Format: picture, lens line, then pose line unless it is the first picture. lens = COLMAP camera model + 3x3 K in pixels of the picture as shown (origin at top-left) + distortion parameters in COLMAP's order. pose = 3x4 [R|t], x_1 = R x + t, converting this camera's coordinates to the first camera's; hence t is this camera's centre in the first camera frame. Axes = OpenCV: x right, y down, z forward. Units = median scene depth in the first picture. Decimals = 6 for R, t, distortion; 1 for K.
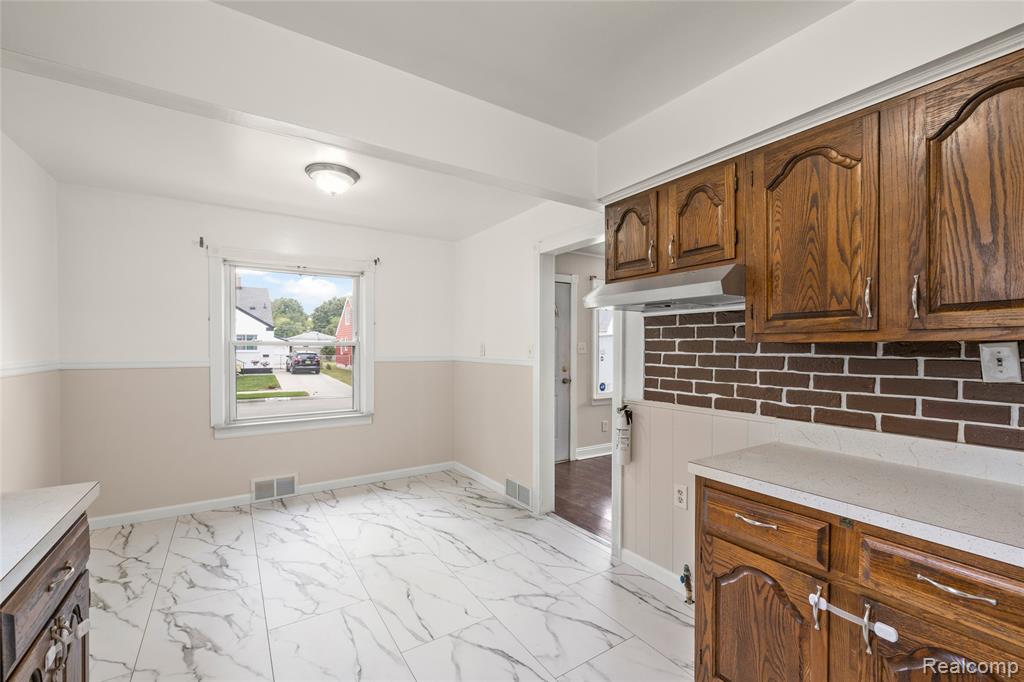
lens RADIAL K [[434.6, 0, 511.8], [0, 434.6, 348.0], [0, 0, 1]] dist [-0.001518, 0.000235]
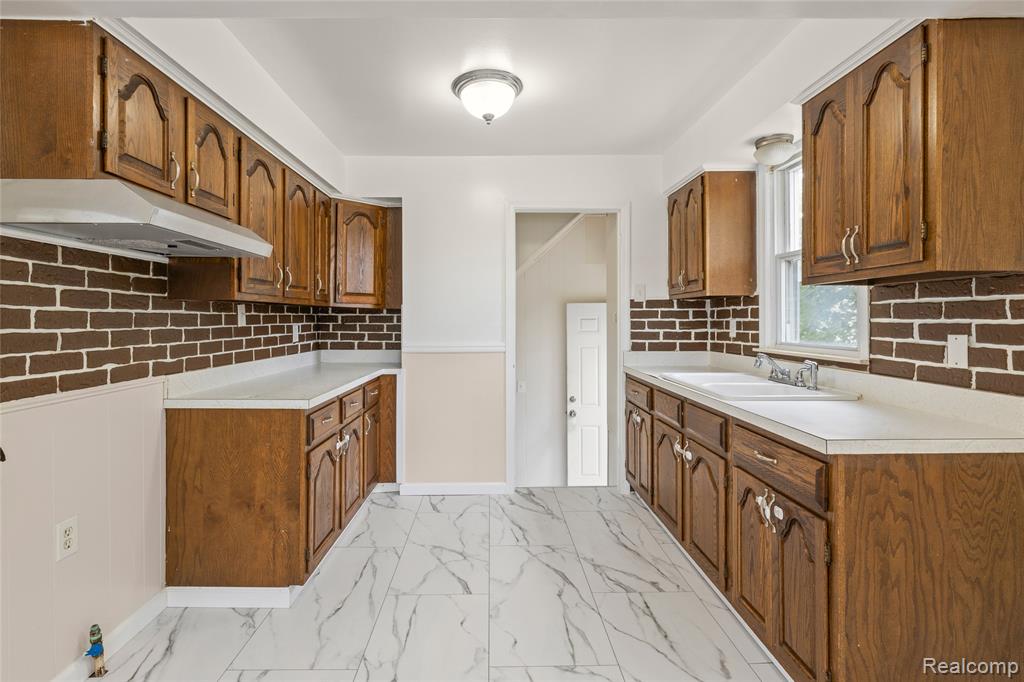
lens RADIAL K [[434.6, 0, 507.8], [0, 434.6, 318.6], [0, 0, 1]] dist [-0.001518, 0.000235]
pose [[-0.843254, 0.002589, 0.537509, -0.509141], [0.005340, 0.999979, 0.003561, 0.028432], [-0.537489, 0.005873, -0.843250, 1.249154]]
